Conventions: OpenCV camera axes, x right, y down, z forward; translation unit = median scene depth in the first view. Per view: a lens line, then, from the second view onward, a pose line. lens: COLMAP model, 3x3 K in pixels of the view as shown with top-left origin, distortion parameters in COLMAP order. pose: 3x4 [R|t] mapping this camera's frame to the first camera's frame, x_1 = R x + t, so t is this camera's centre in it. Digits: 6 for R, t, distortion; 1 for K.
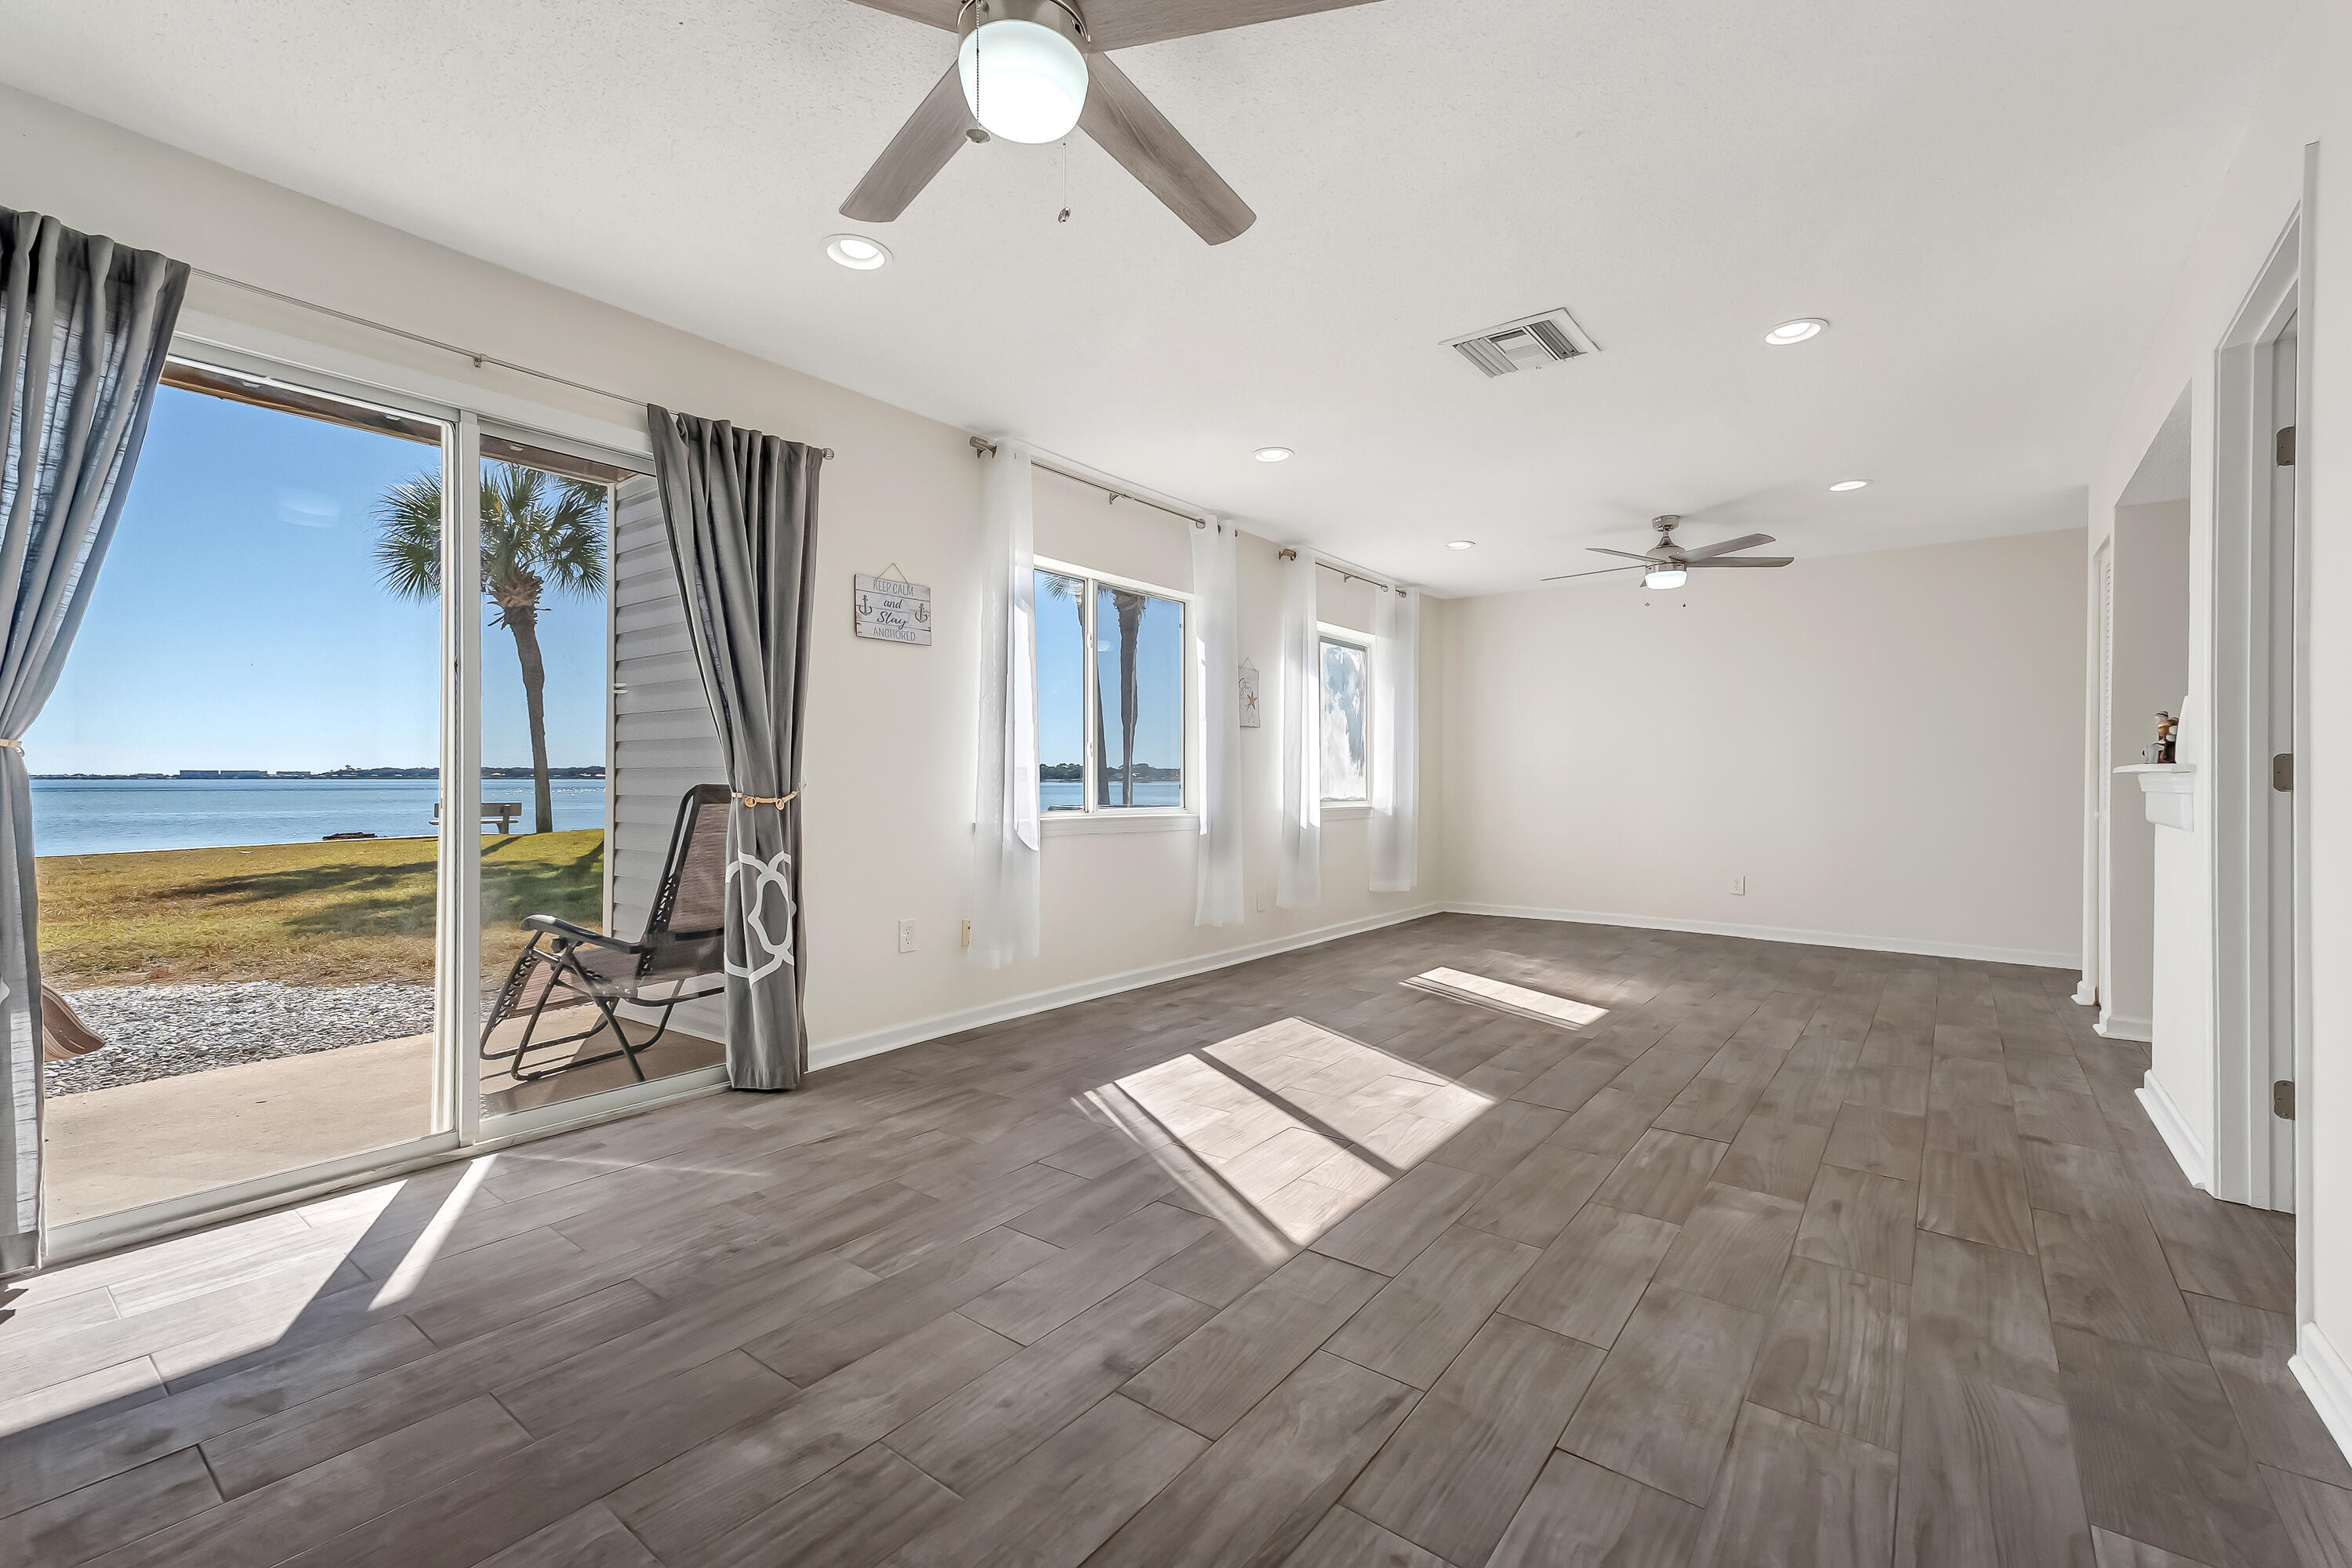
lens RADIAL K [[998.4, 0, 1172.3], [0, 998.4, 793.2], [0, 0, 1]] dist [-0.001410, 0.002134]
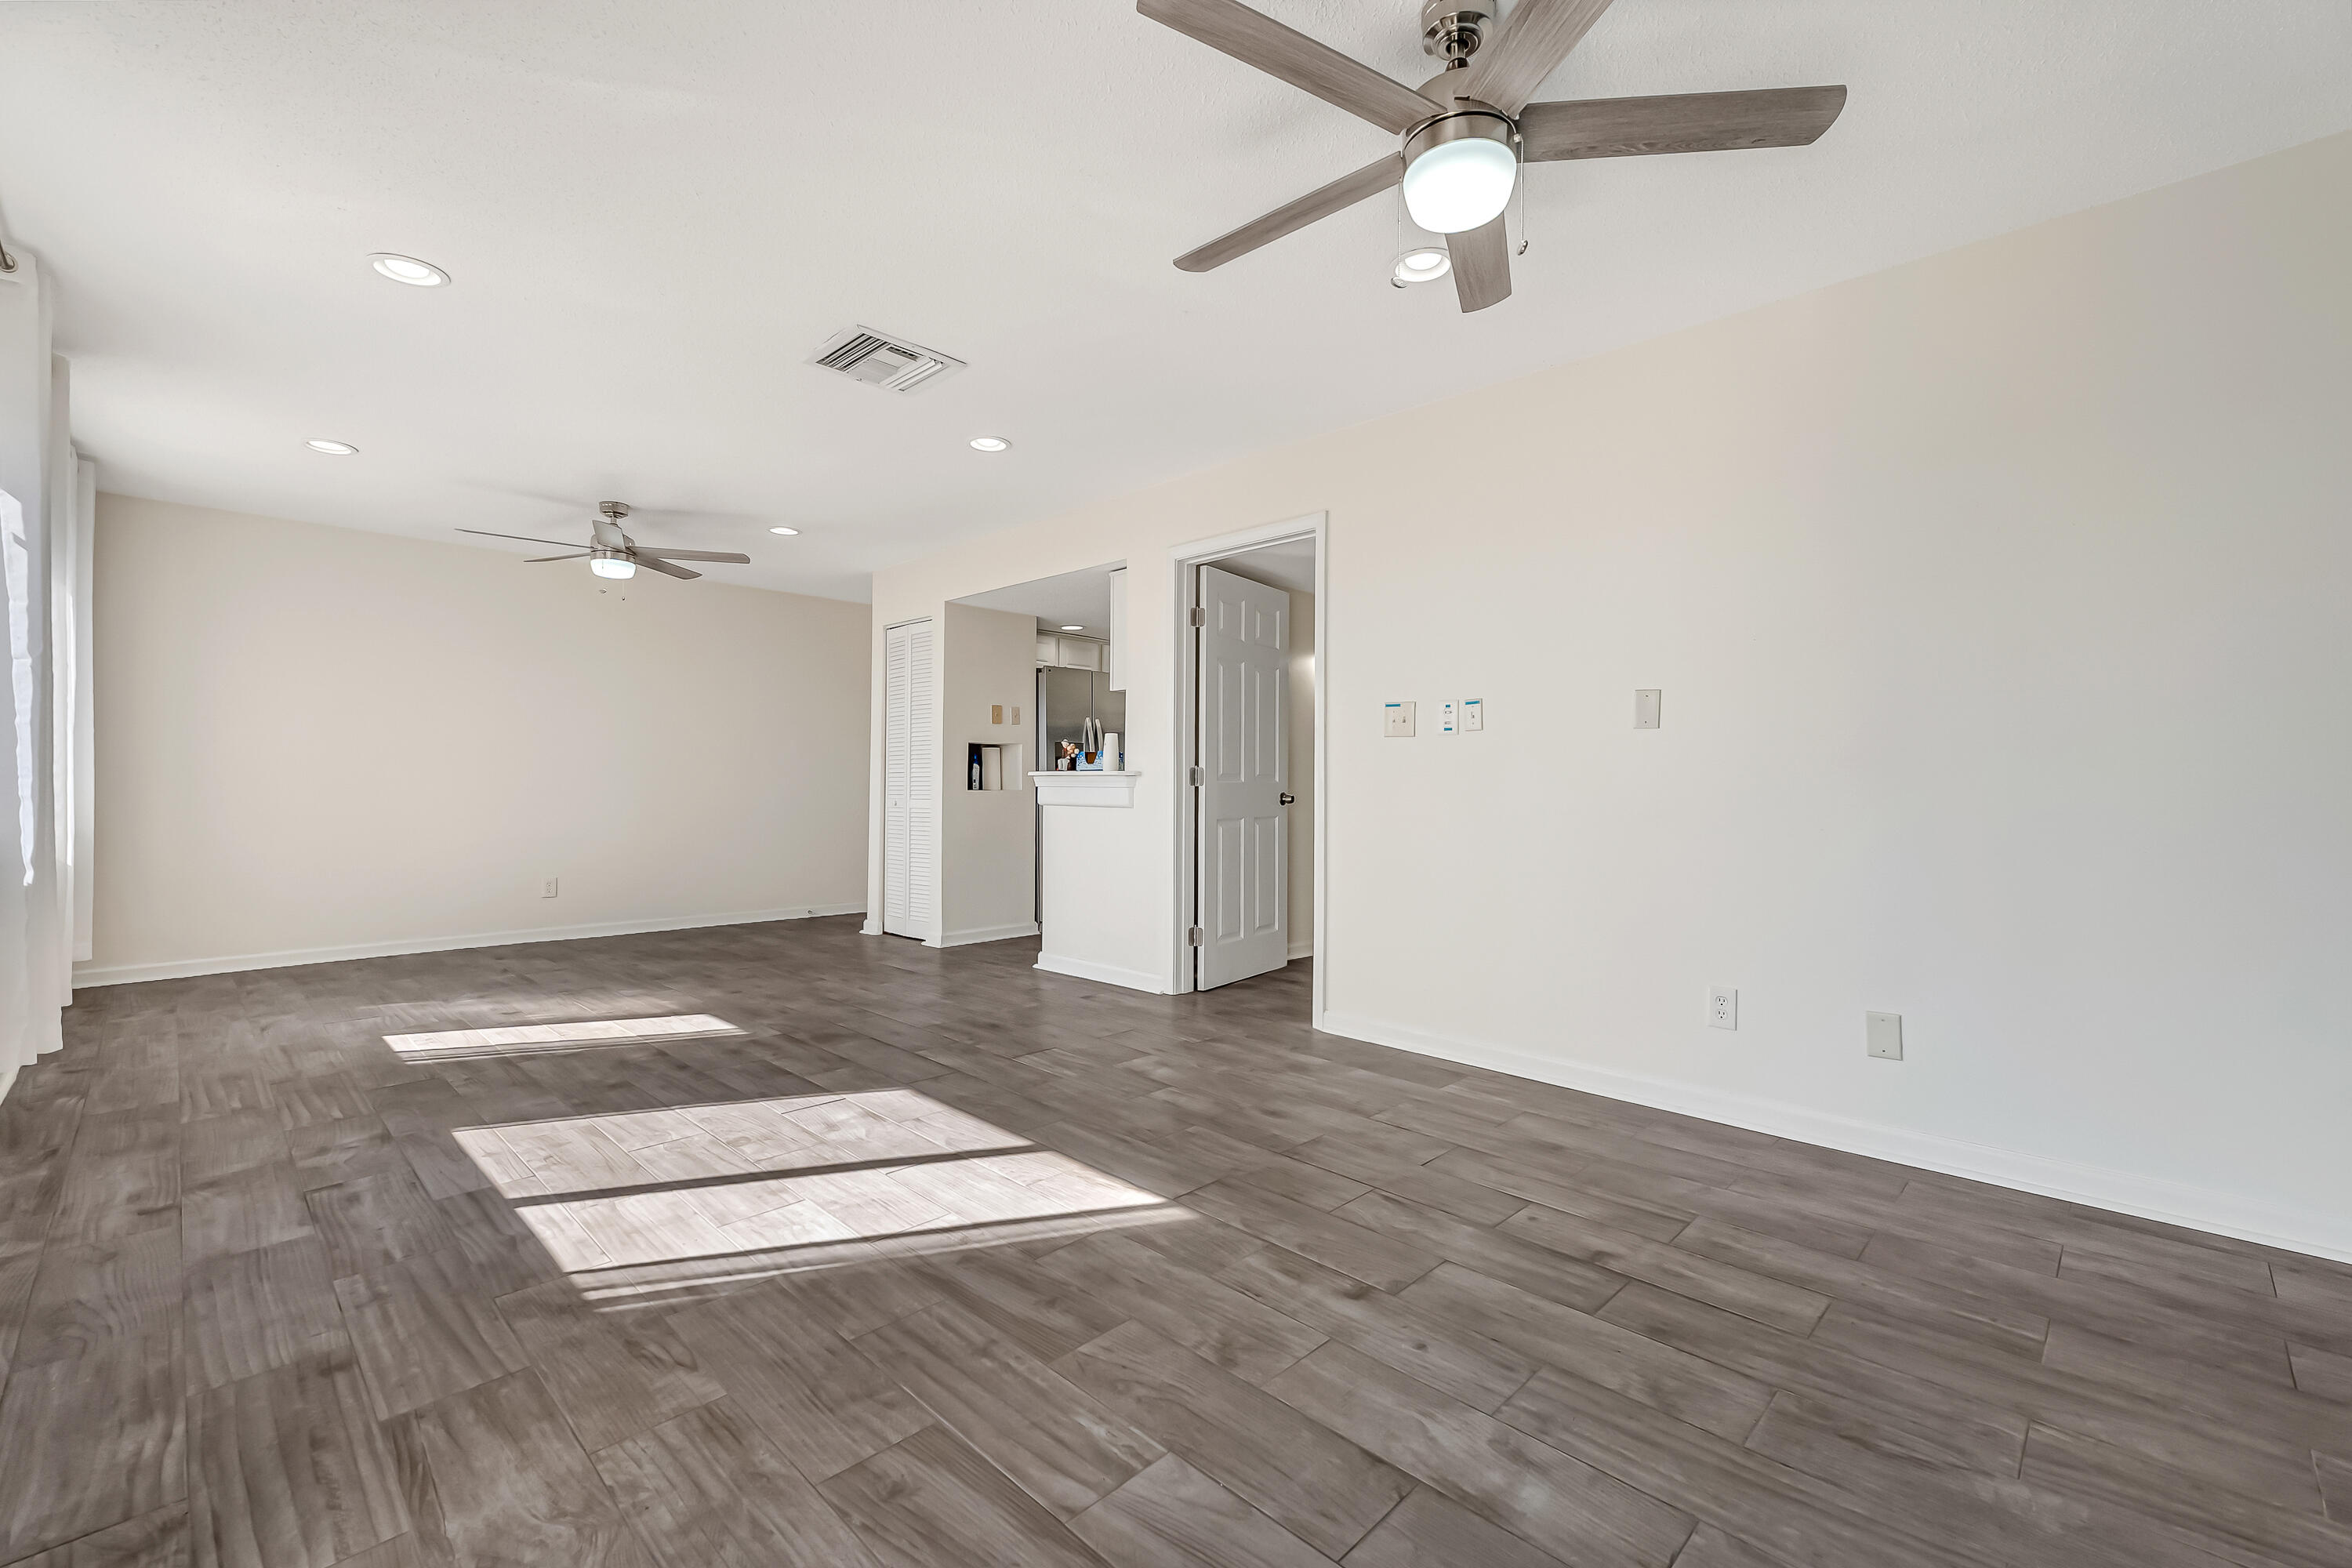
lens RADIAL K [[998.4, 0, 1199.1], [0, 998.4, 773.8], [0, 0, 1]] dist [-0.001410, 0.002134]
pose [[0.101034, 0.003462, 0.994877, -0.758975], [0.009973, 0.999940, -0.004492, -0.012211], [-0.994833, 0.010376, 0.100993, 0.660797]]
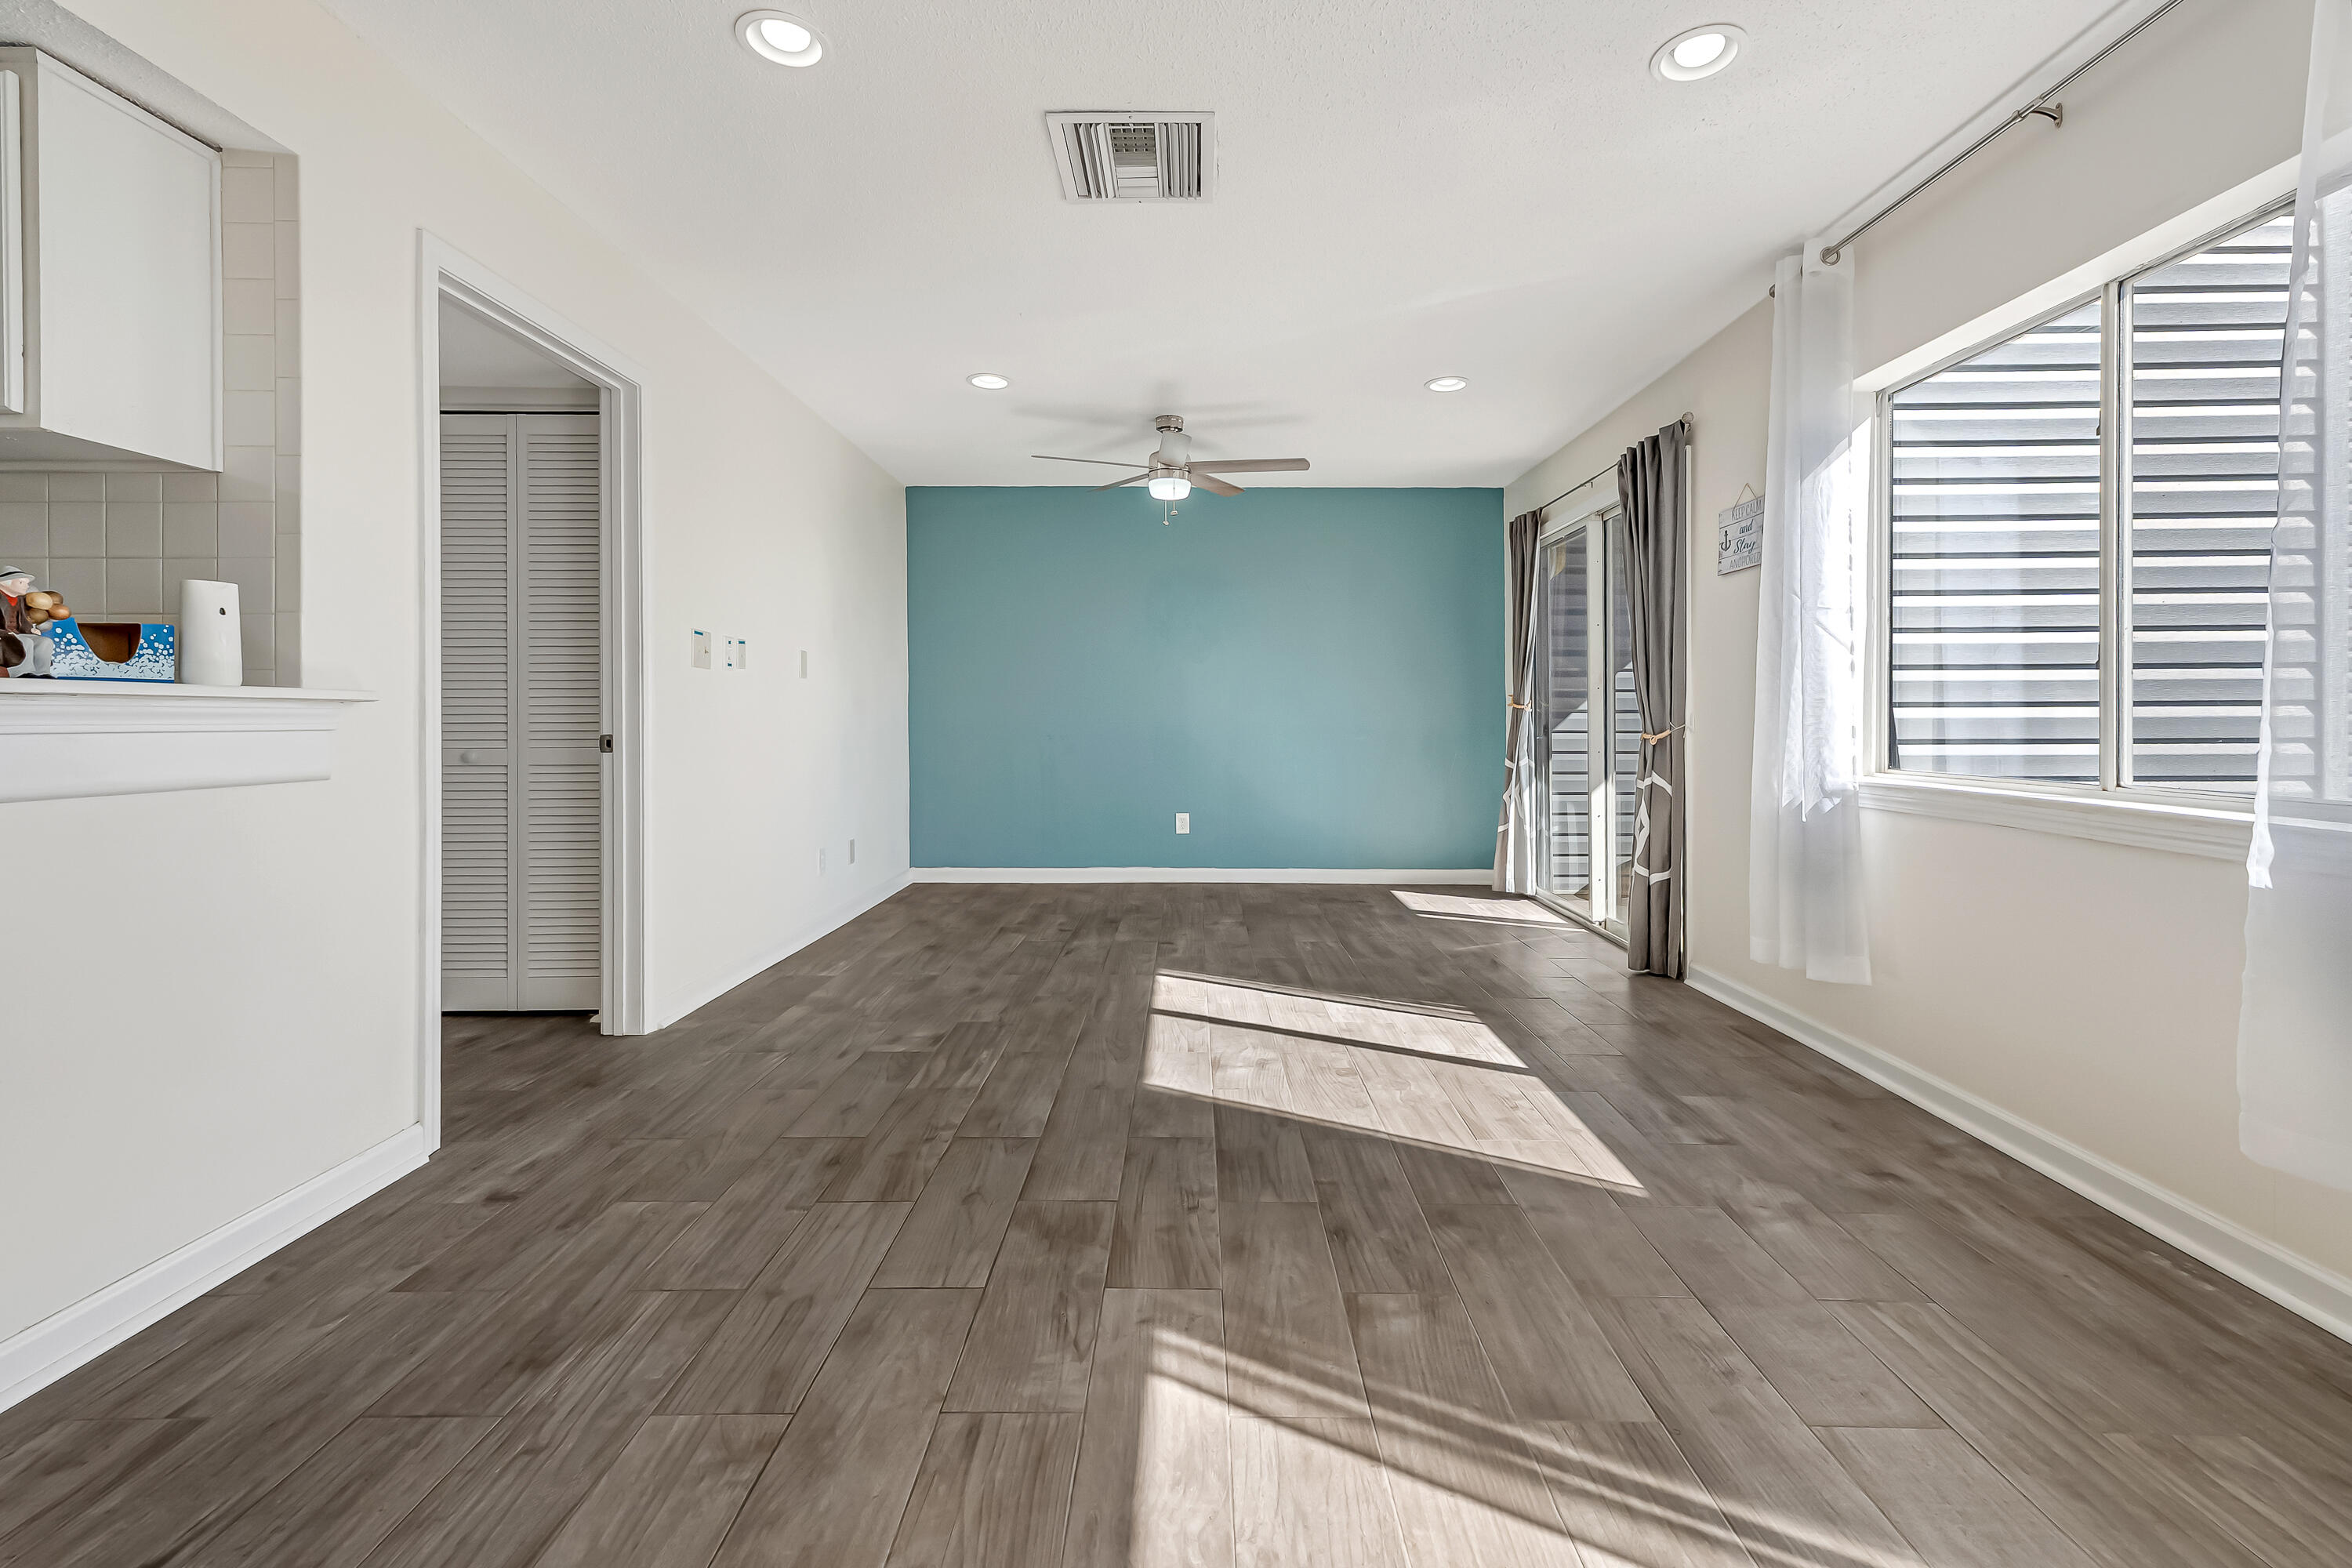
lens RADIAL K [[998.4, 0, 1191.8], [0, 998.4, 714.8], [0, 0, 1]] dist [-0.001410, 0.002134]
pose [[-0.785261, -0.005782, -0.619138, 0.934236], [-0.012909, 0.999892, 0.007035, -0.023113], [0.619031, 0.013517, -0.785251, 1.913094]]
